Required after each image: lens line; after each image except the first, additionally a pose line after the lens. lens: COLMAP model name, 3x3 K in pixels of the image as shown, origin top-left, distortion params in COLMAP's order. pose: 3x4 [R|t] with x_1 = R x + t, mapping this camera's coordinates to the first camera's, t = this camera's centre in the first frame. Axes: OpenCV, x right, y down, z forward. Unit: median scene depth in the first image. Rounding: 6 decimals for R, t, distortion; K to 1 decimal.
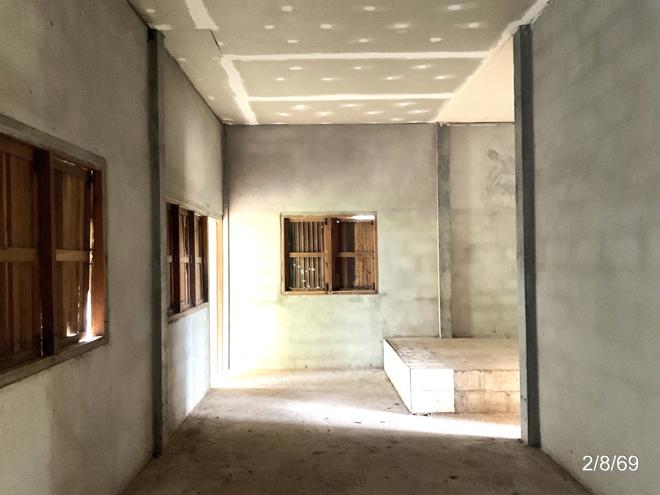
lens RADIAL K [[556.0, 0, 330.0], [0, 556.0, 247.5], [0, 0, 1]] dist [-0.000588, 0.000013]
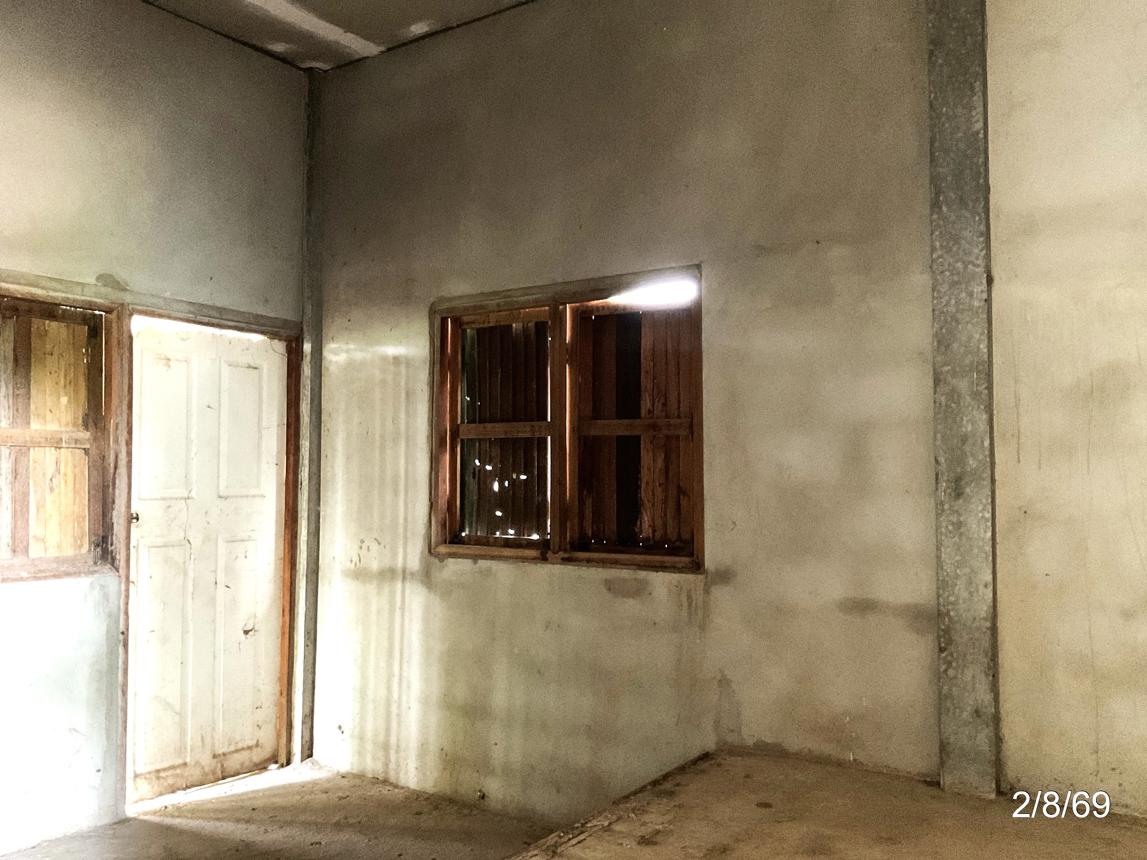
lens RADIAL K [[966.1, 0, 573.5], [0, 966.1, 430.0], [0, 0, 1]] dist [0.004210, -0.000253]
pose [[0.813333, -0.016766, -0.581556, 0.304054], [-0.001541, 0.999519, -0.030971, 0.029716], [0.581796, 0.026086, 0.812917, 0.584927]]
